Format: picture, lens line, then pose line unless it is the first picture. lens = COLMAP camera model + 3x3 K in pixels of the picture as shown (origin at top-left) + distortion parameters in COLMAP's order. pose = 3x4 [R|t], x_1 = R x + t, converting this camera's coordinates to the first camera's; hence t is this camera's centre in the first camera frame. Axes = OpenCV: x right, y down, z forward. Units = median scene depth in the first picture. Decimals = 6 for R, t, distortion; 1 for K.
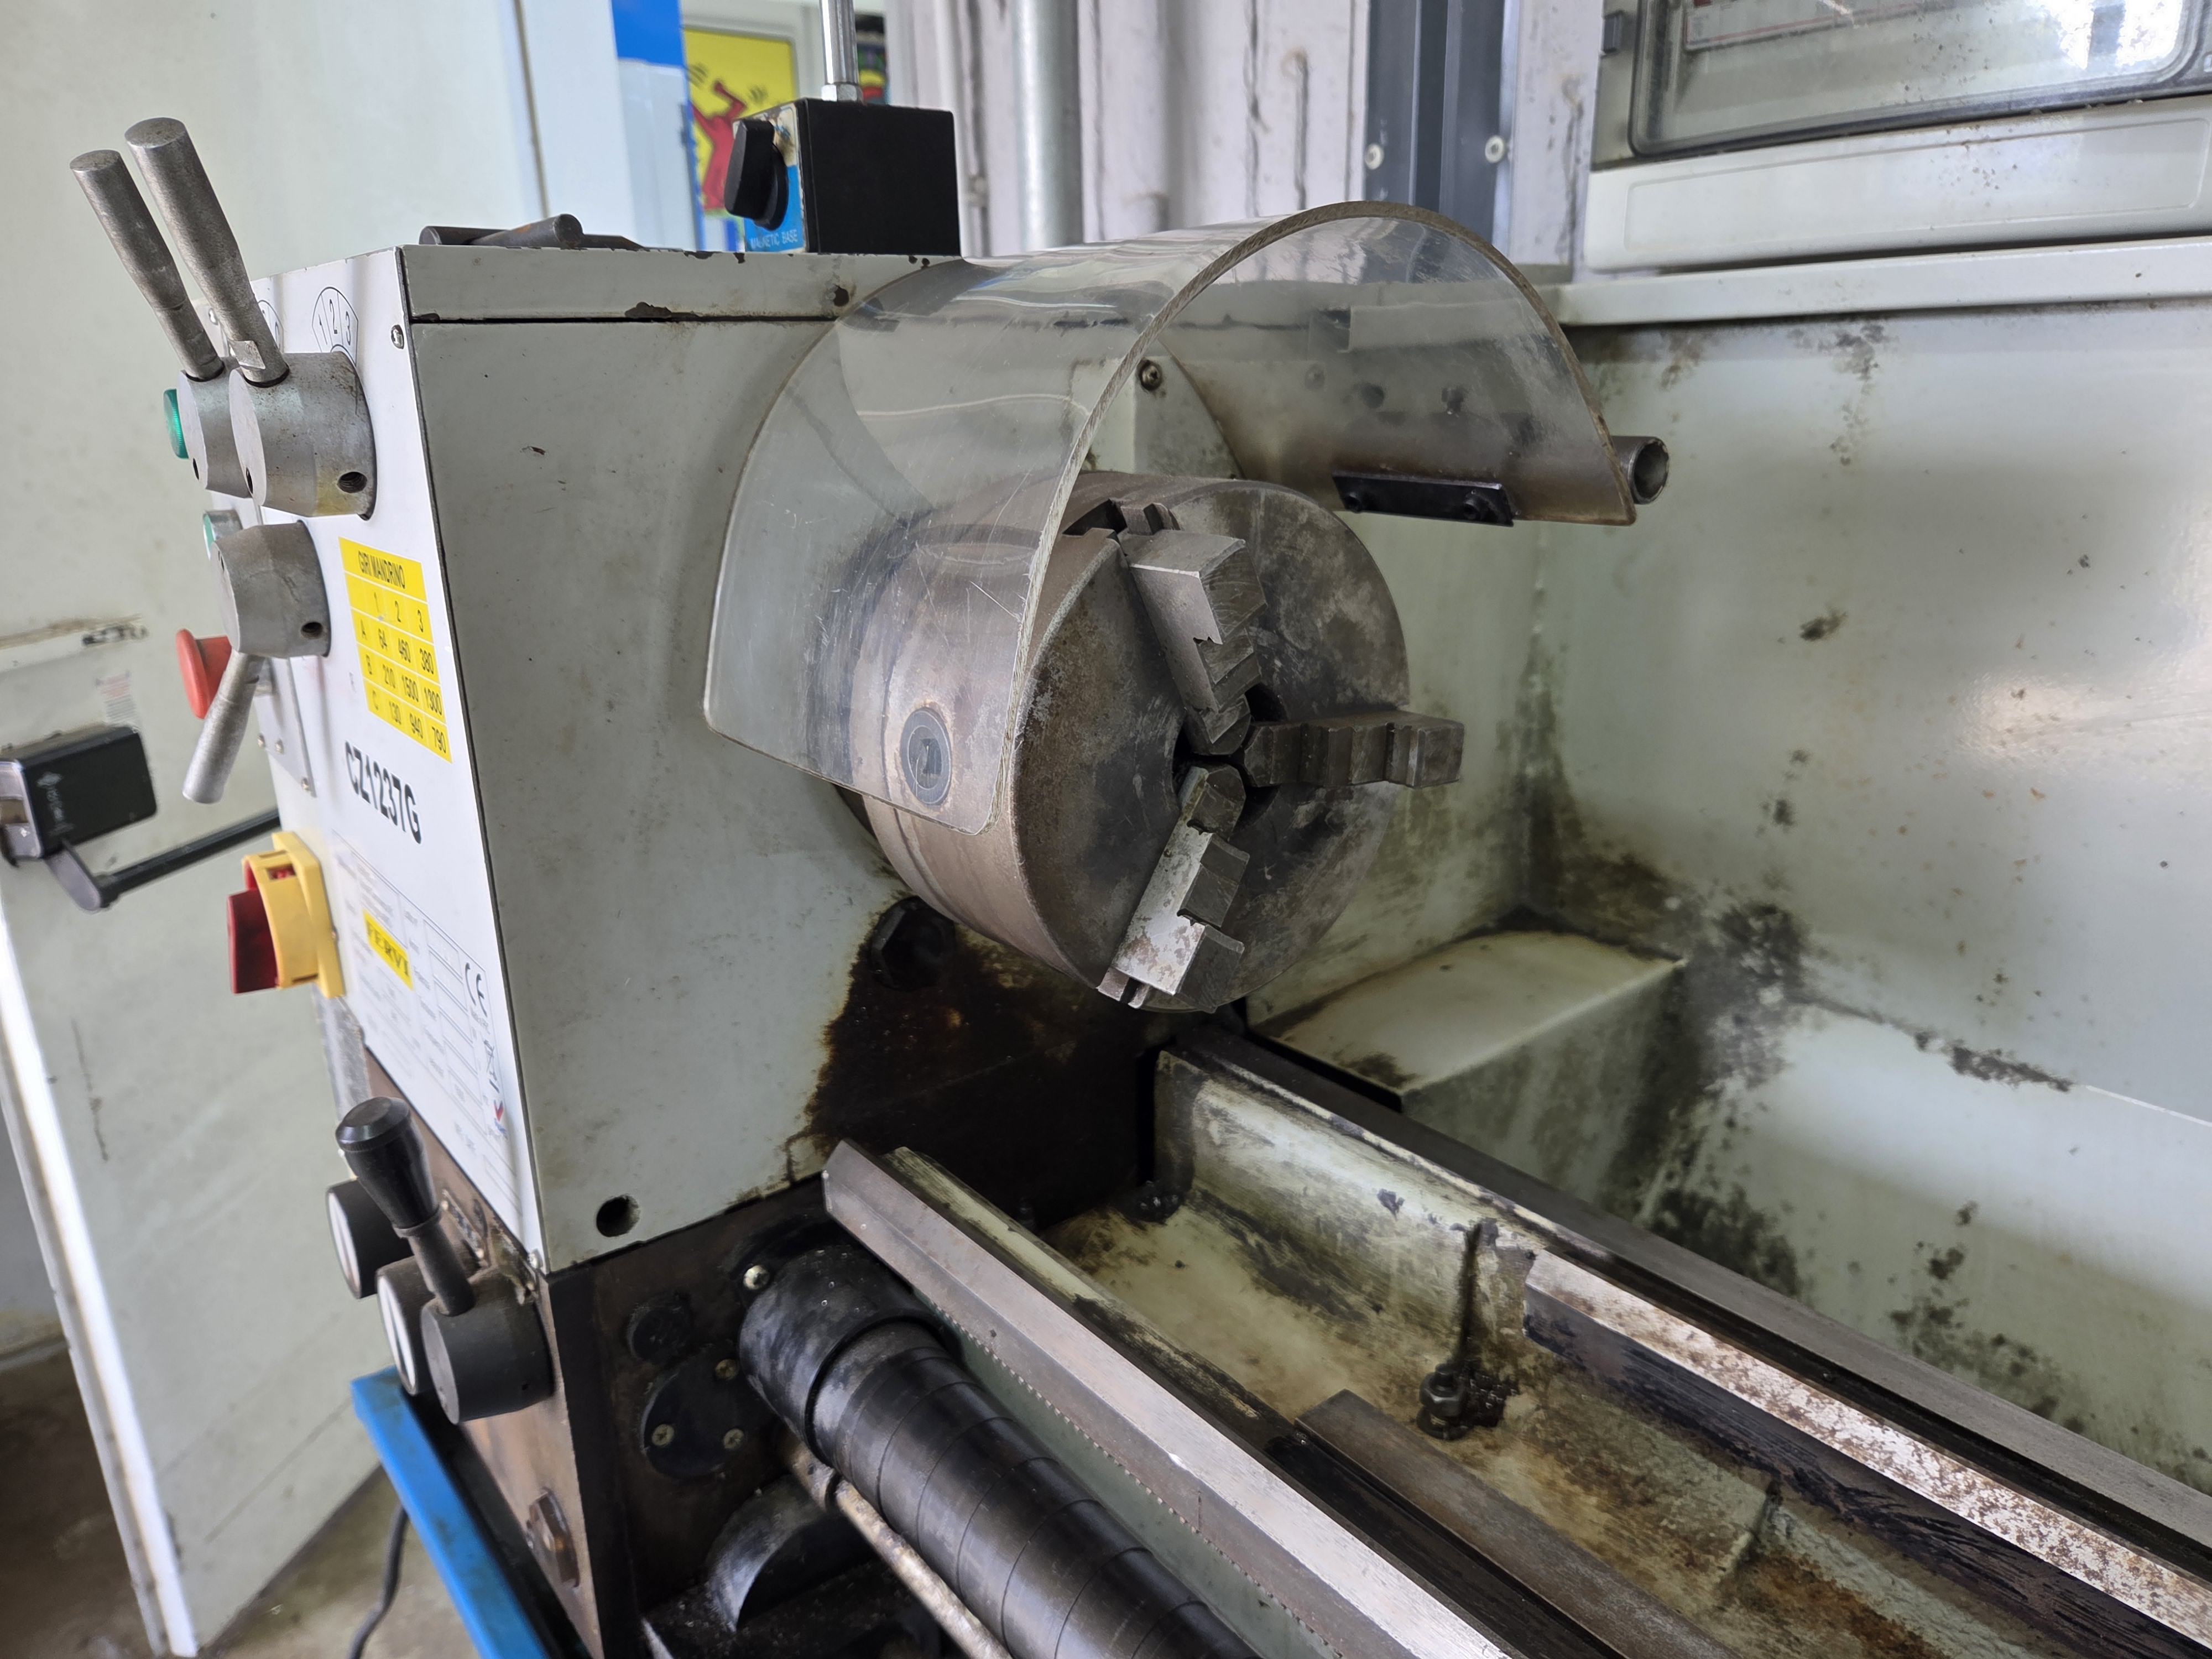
lens RADIAL K [[1513.3, 0, 1077.9], [0, 1513.3, 822.2], [0, 0, 1]] dist [0.043149, -0.046399]
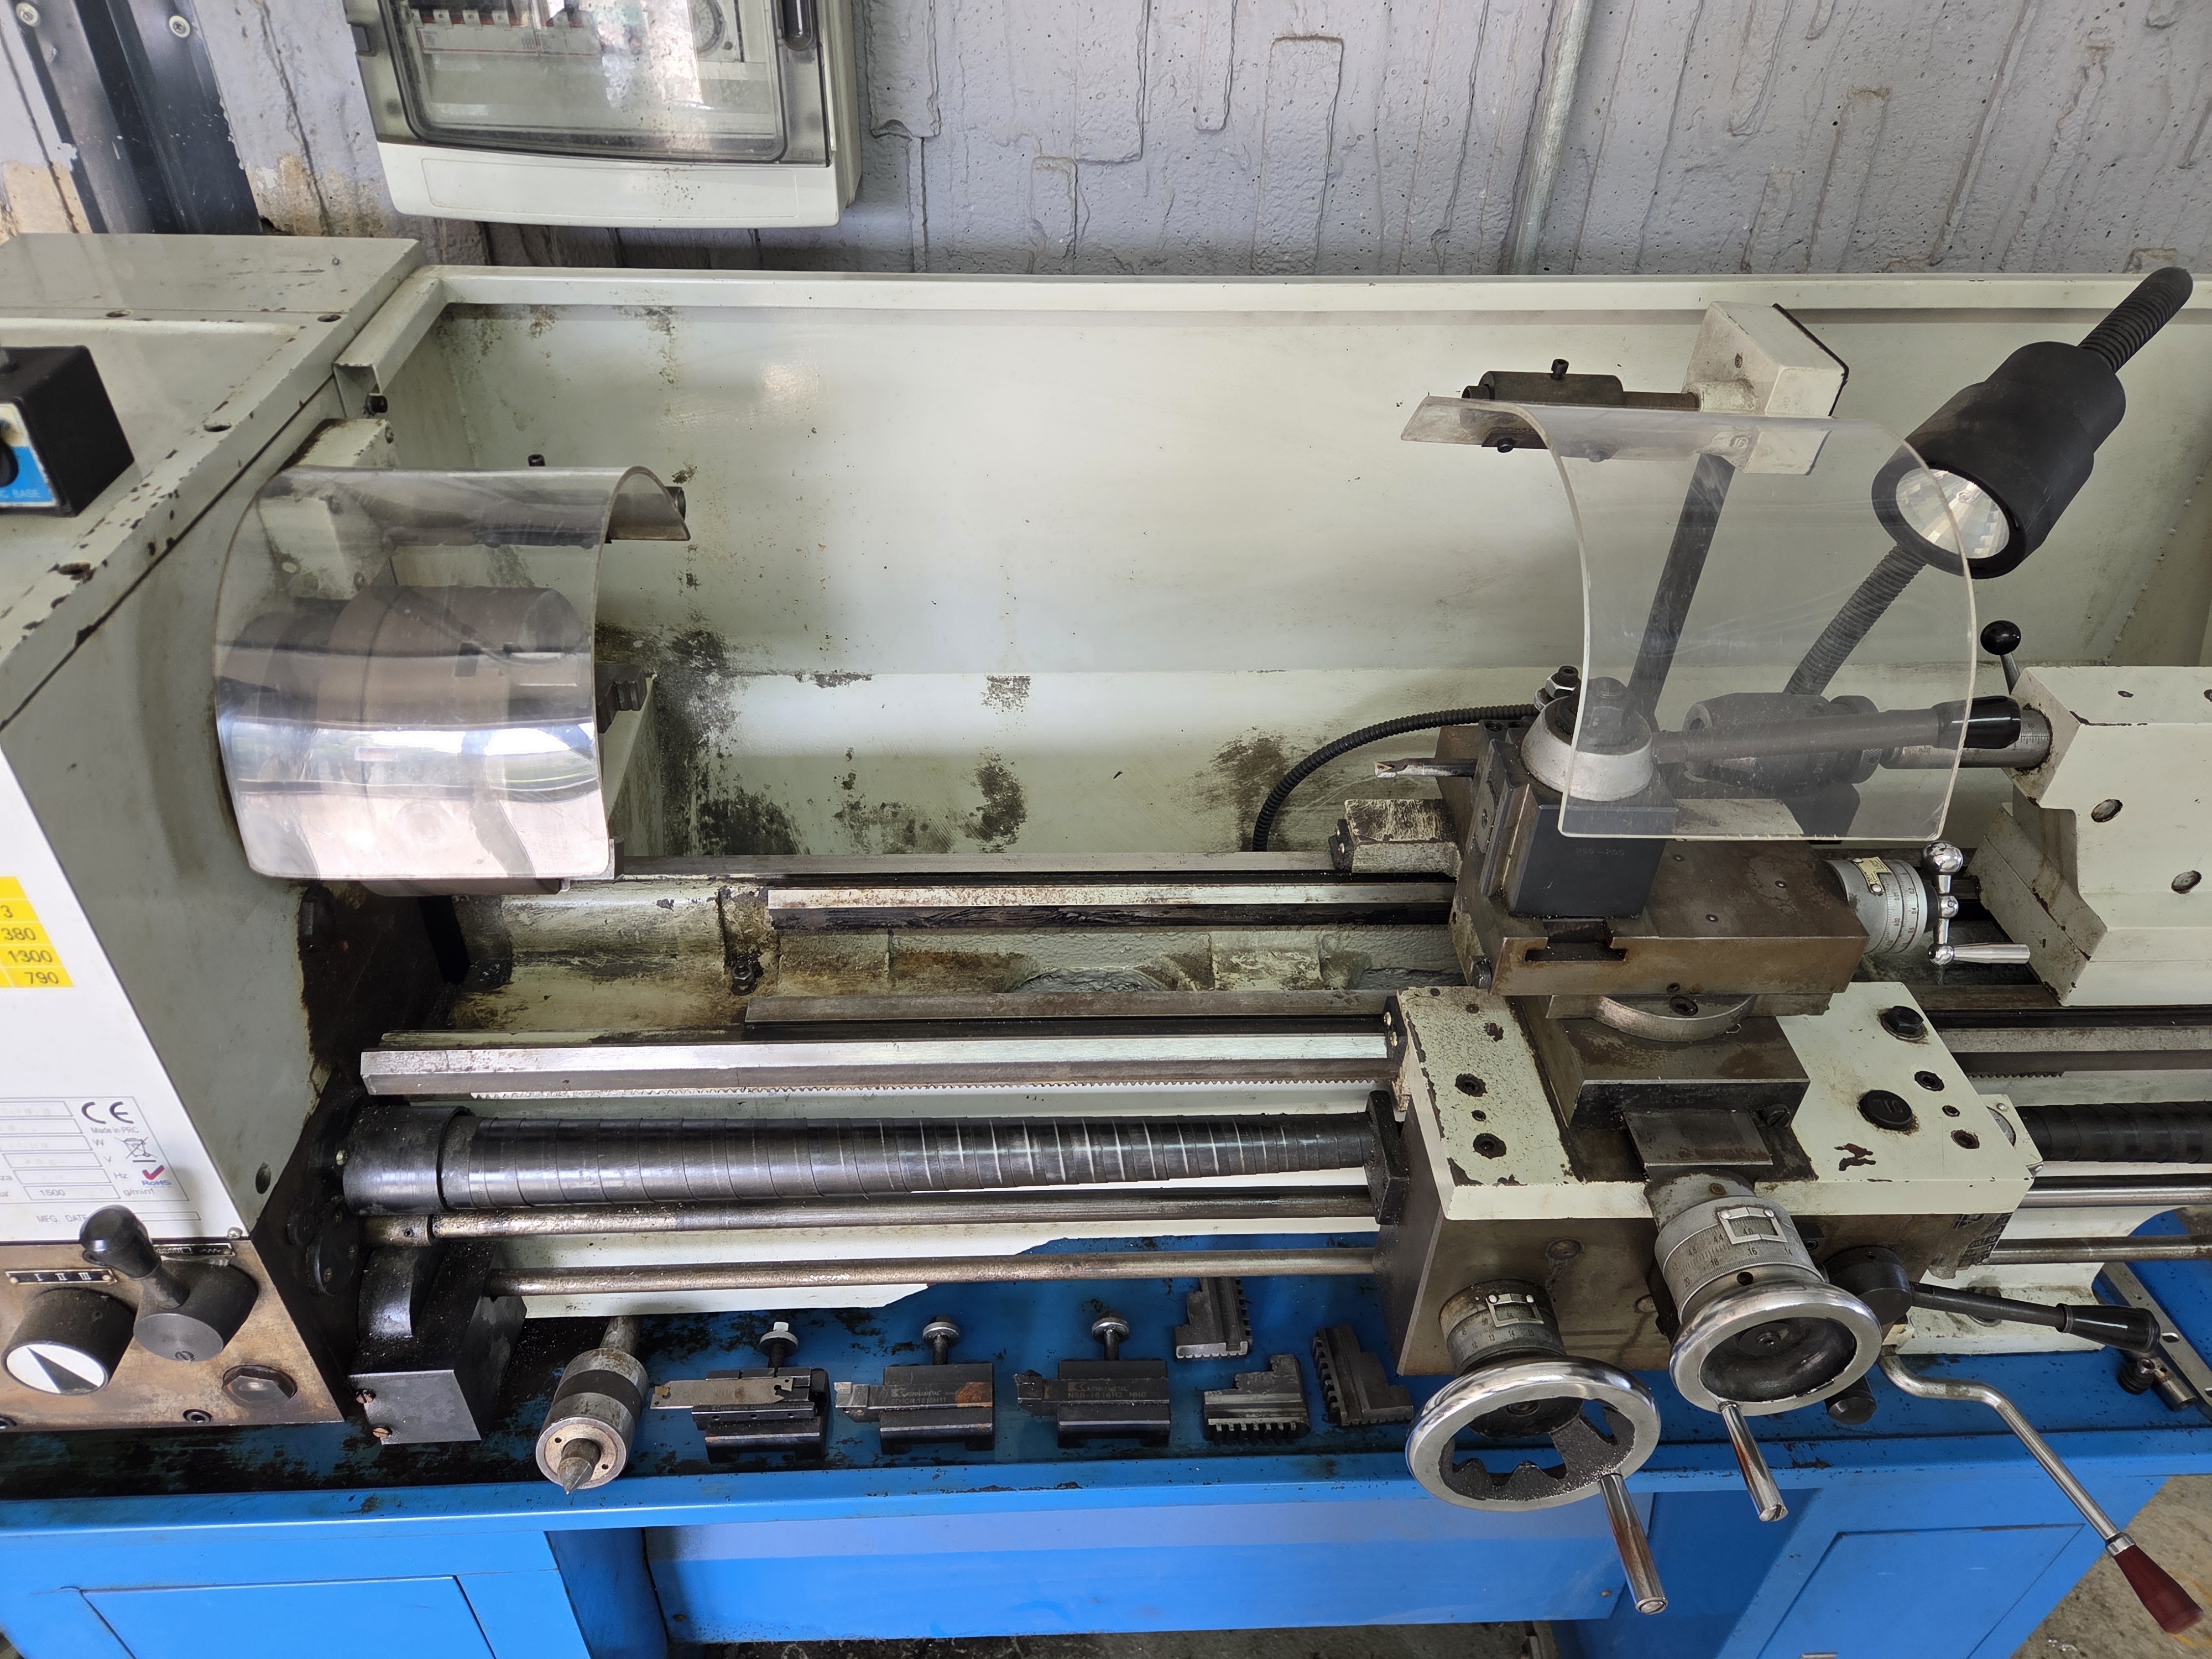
lens RADIAL K [[1499.7, 0, 1095.8], [0, 1499.7, 812.4], [0, 0, 1]] dist [0.072418, -0.070618]
pose [[0.574912, -0.468971, 0.670479, -0.629718], [0.202719, 0.875533, 0.438573, -0.512113], [-0.792705, -0.116222, 0.598424, -0.464090]]
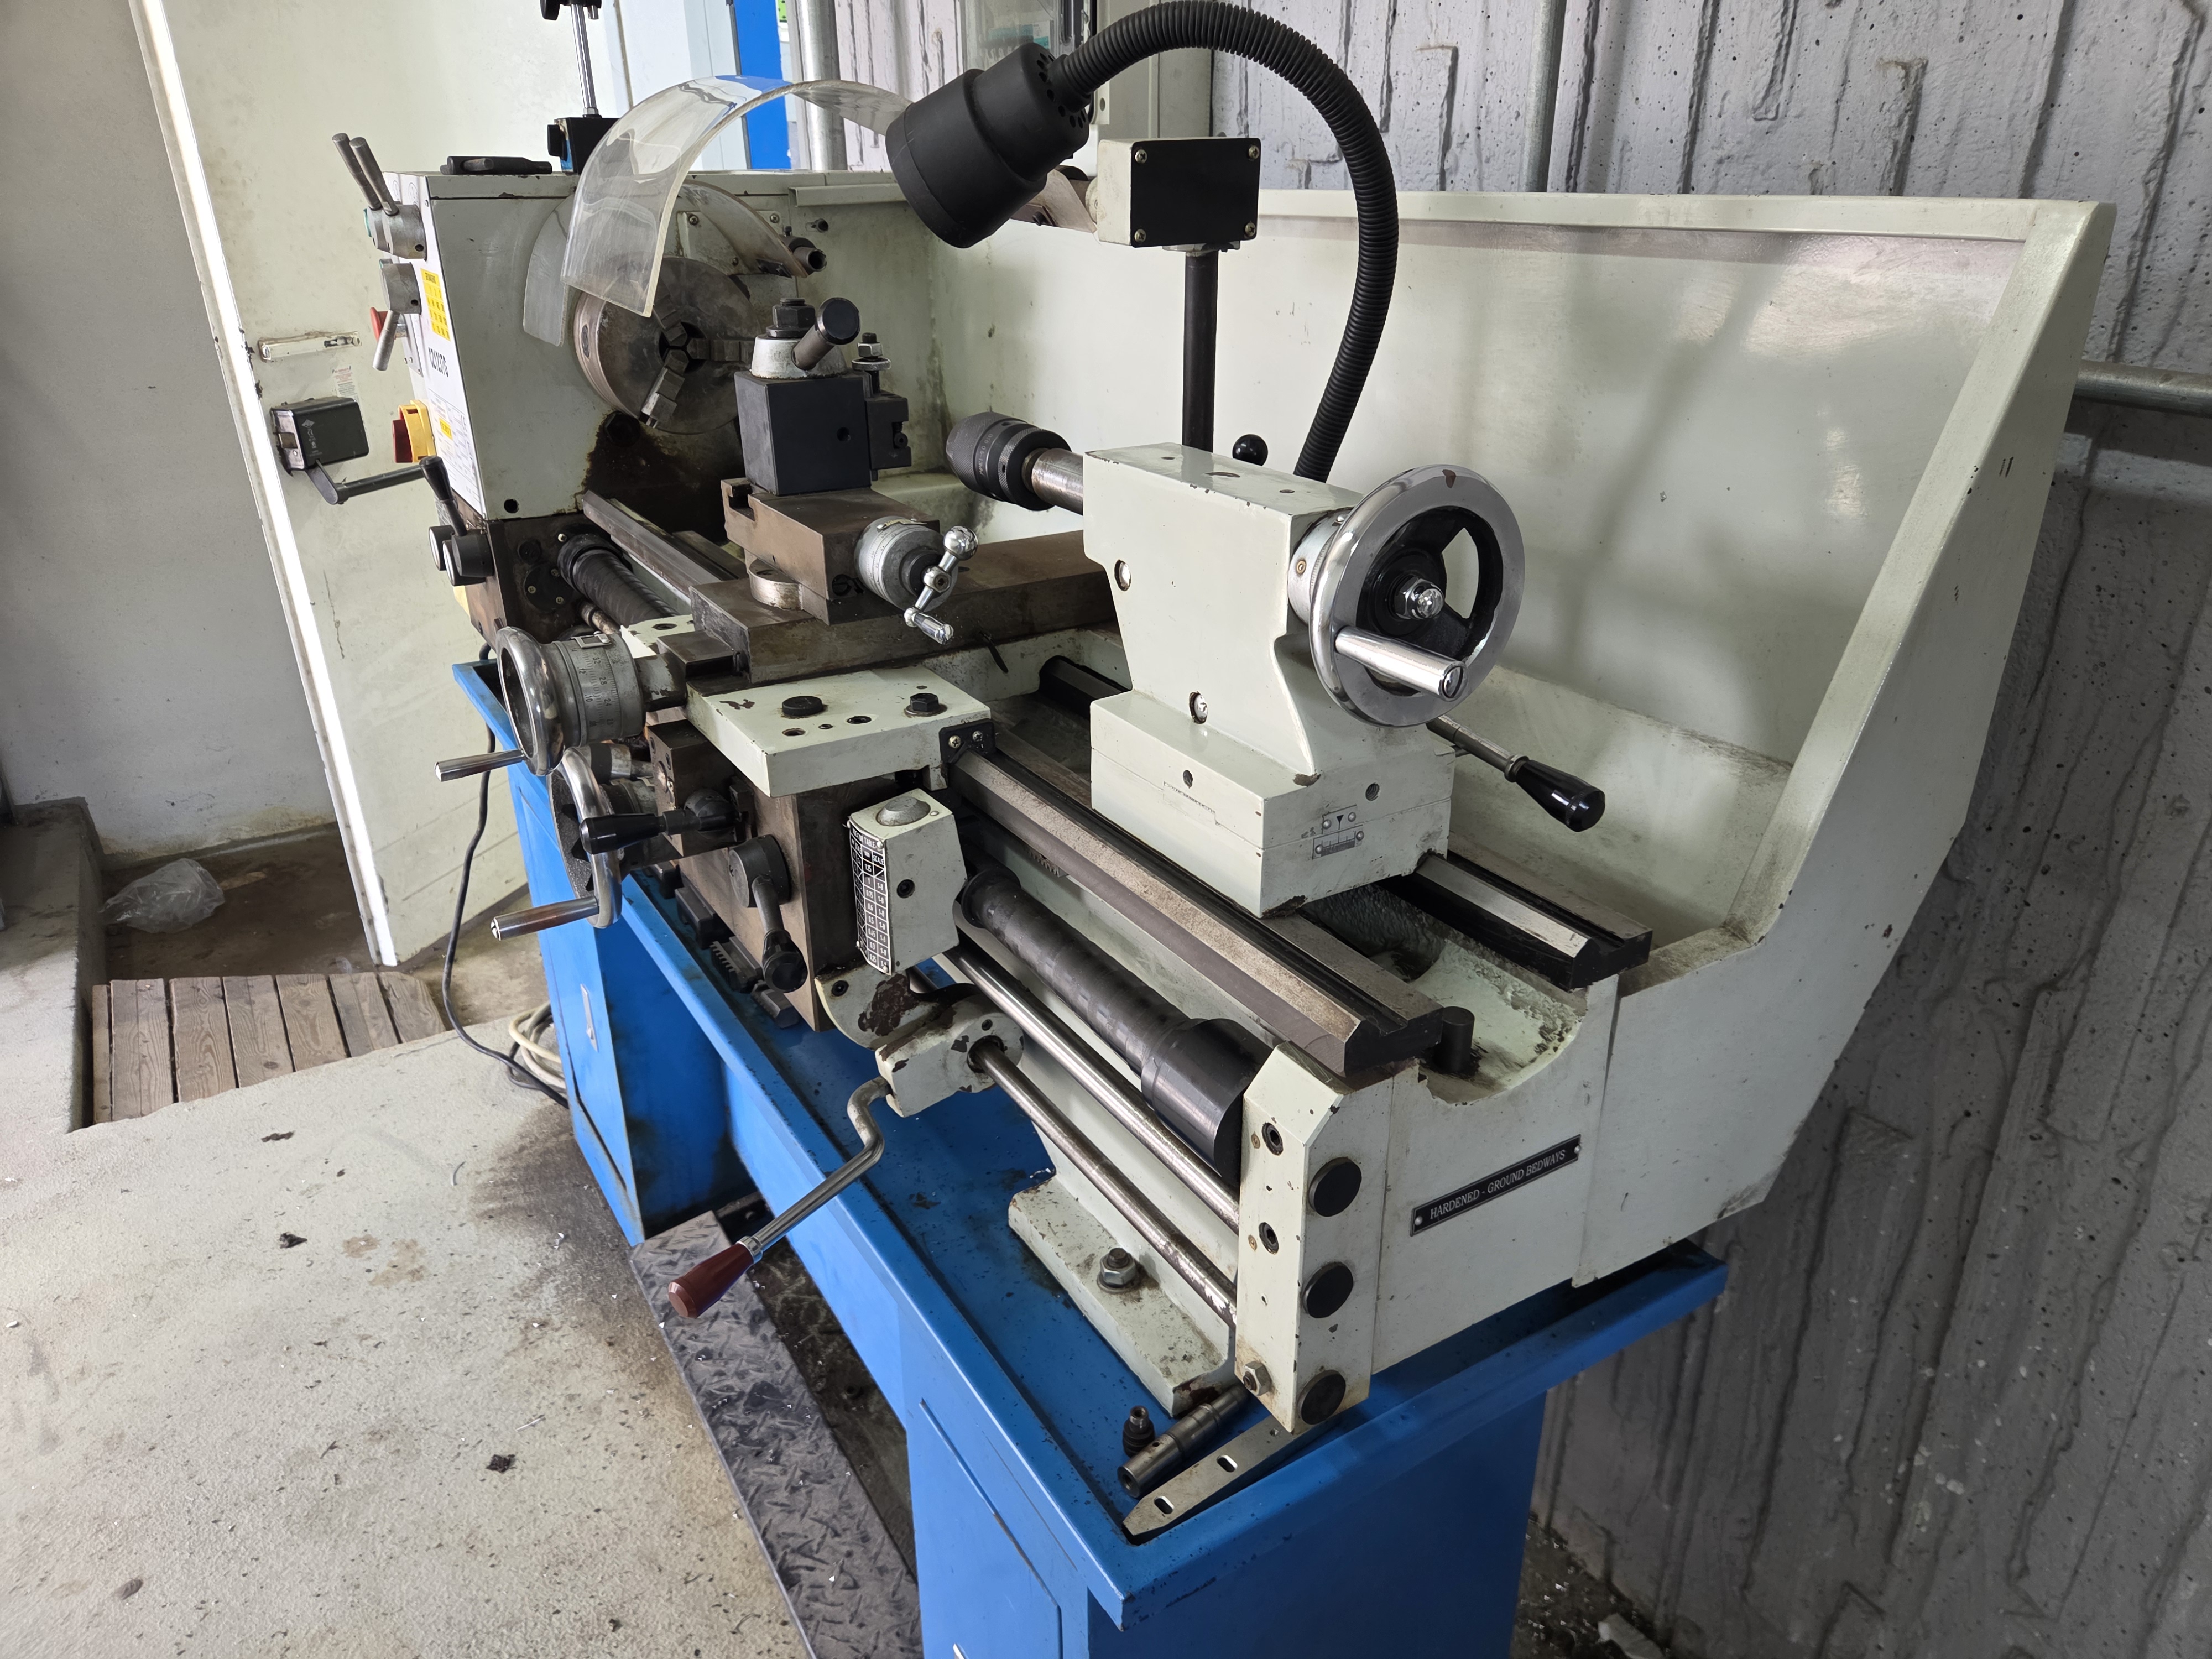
lens RADIAL K [[1492.3, 0, 1106.0], [0, 1492.3, 829.5], [0, 0, 1]] dist [0.037233, -0.001680]
pose [[0.994112, 0.064628, -0.086979, 1.099094], [-0.052950, 0.990041, 0.130443, 0.415003], [0.094543, -0.125070, 0.987633, -1.799855]]
